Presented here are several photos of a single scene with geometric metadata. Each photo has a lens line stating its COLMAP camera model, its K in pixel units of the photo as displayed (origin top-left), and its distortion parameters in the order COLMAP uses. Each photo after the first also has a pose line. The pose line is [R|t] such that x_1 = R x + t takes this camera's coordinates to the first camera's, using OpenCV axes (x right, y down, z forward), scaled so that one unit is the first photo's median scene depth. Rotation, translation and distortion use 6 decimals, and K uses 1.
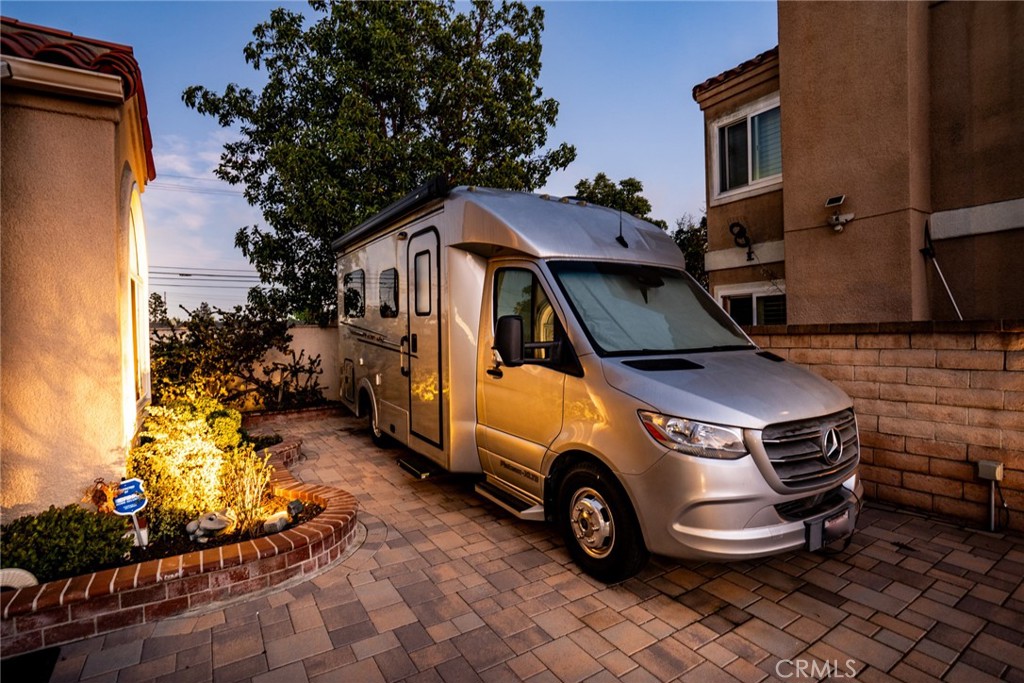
lens RADIAL K [[480.8, 0, 512.0], [0, 480.8, 341.5], [0, 0, 1]] dist [-0.001578, -0.000283]
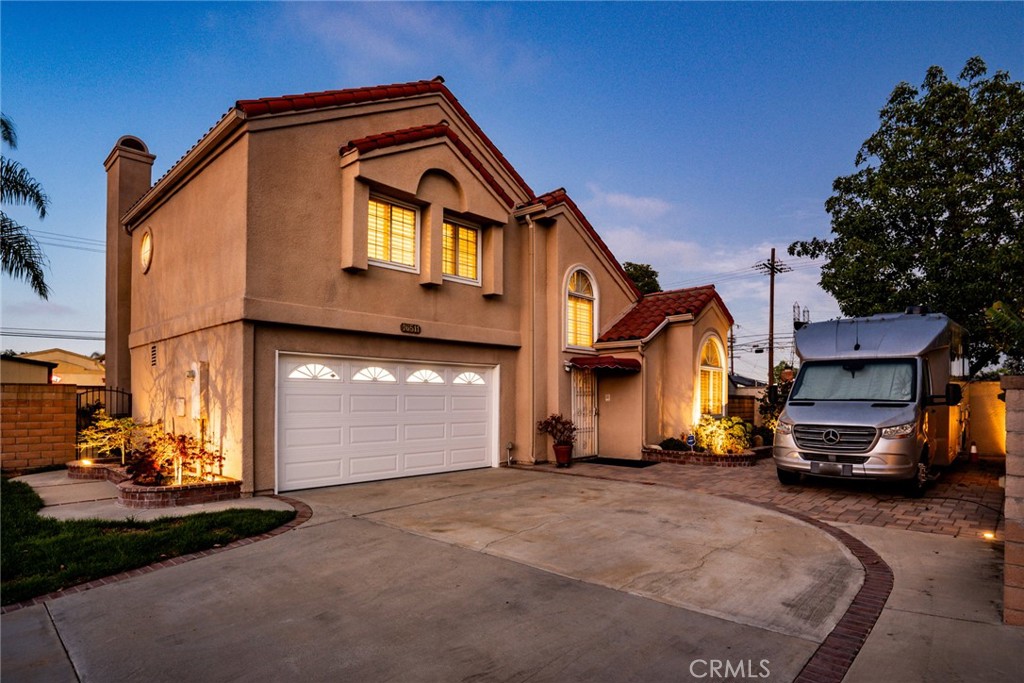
lens RADIAL K [[480.8, 0, 512.0], [0, 480.8, 341.5], [0, 0, 1]] dist [-0.001578, -0.000283]
pose [[0.239236, -0.084010, -0.967320, 2.158773], [-0.036887, 0.994744, -0.095514, 0.012611], [0.970260, 0.058532, 0.234880, -1.001577]]
